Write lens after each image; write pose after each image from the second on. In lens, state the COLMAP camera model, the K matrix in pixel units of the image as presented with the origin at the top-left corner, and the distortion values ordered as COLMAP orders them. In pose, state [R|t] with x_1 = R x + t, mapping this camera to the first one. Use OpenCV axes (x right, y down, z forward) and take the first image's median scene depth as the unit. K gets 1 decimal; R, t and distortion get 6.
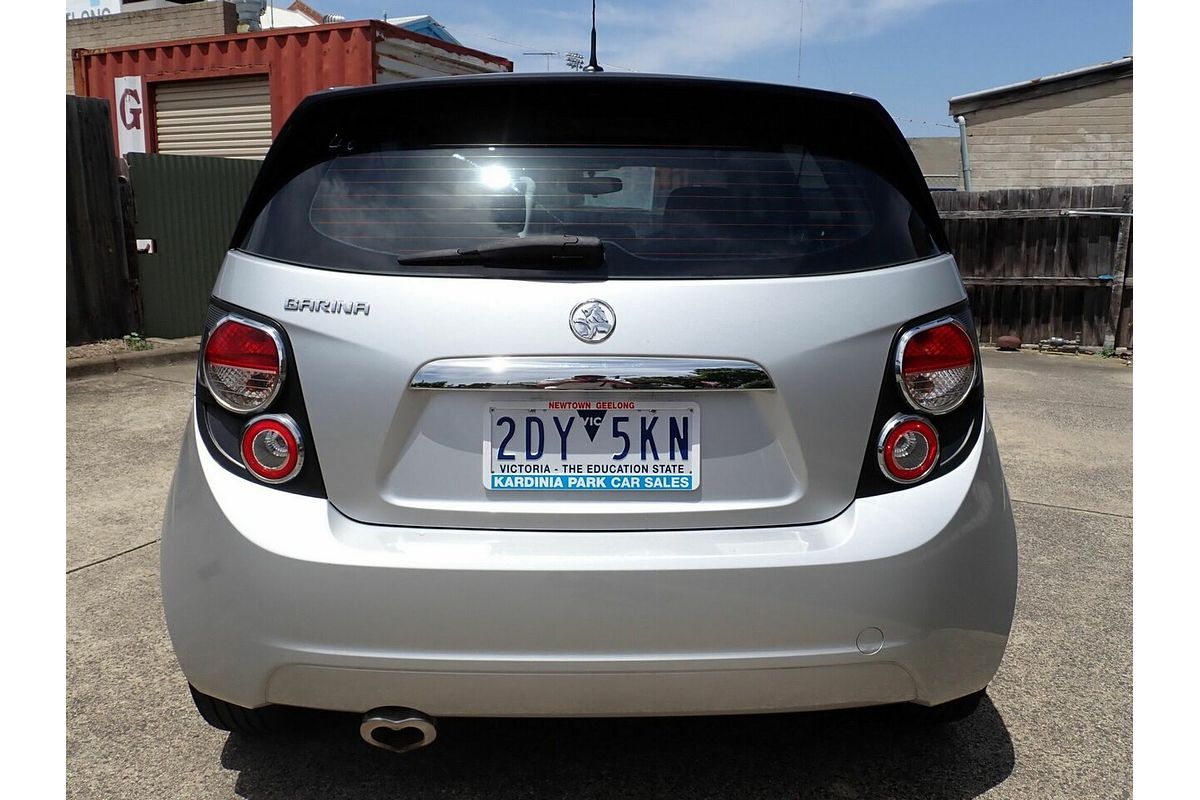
lens RADIAL K [[942.1, 0, 630.3], [0, 942.1, 364.4], [0, 0, 1]] dist [-0.009542, -0.004663]
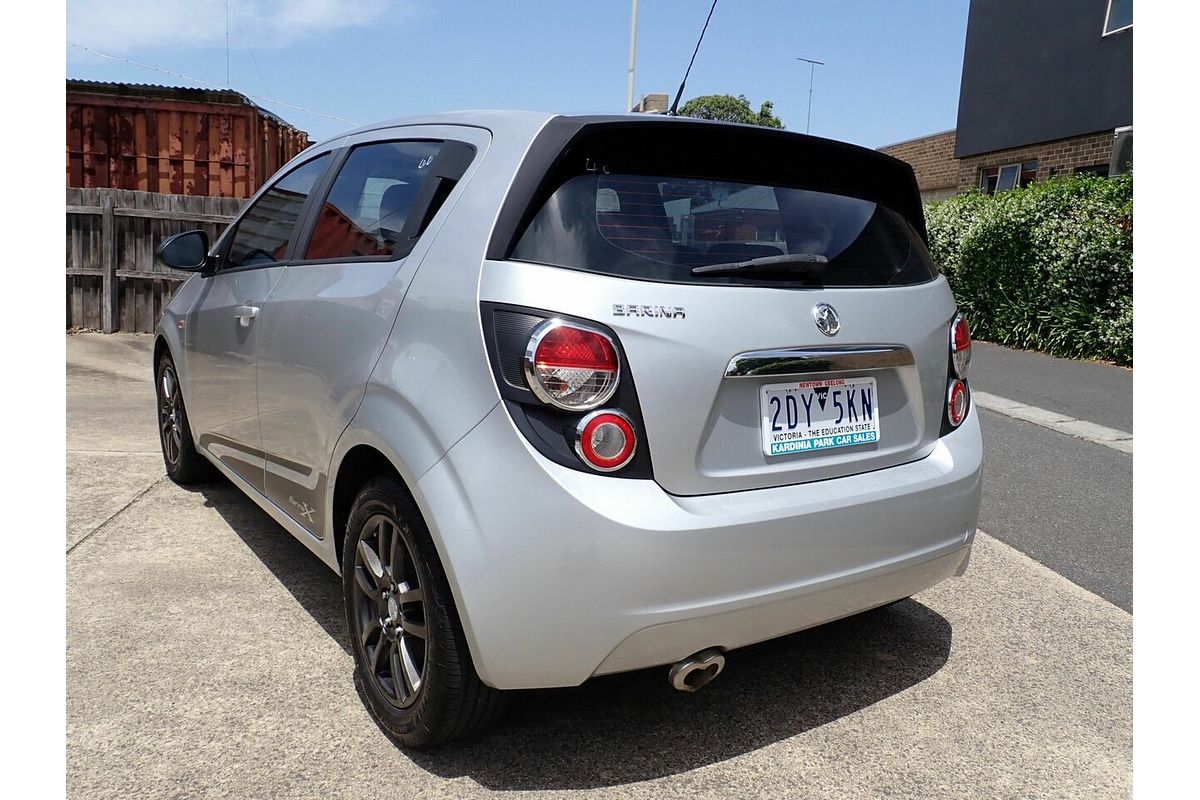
lens RADIAL K [[942.1, 0, 630.3], [0, 942.1, 364.4], [0, 0, 1]] dist [-0.009542, -0.004663]
pose [[0.820475, -0.045932, 0.569834, -1.005124], [0.055177, 0.998476, 0.001038, 0.000584], [-0.569013, 0.030590, 0.821759, 0.073294]]
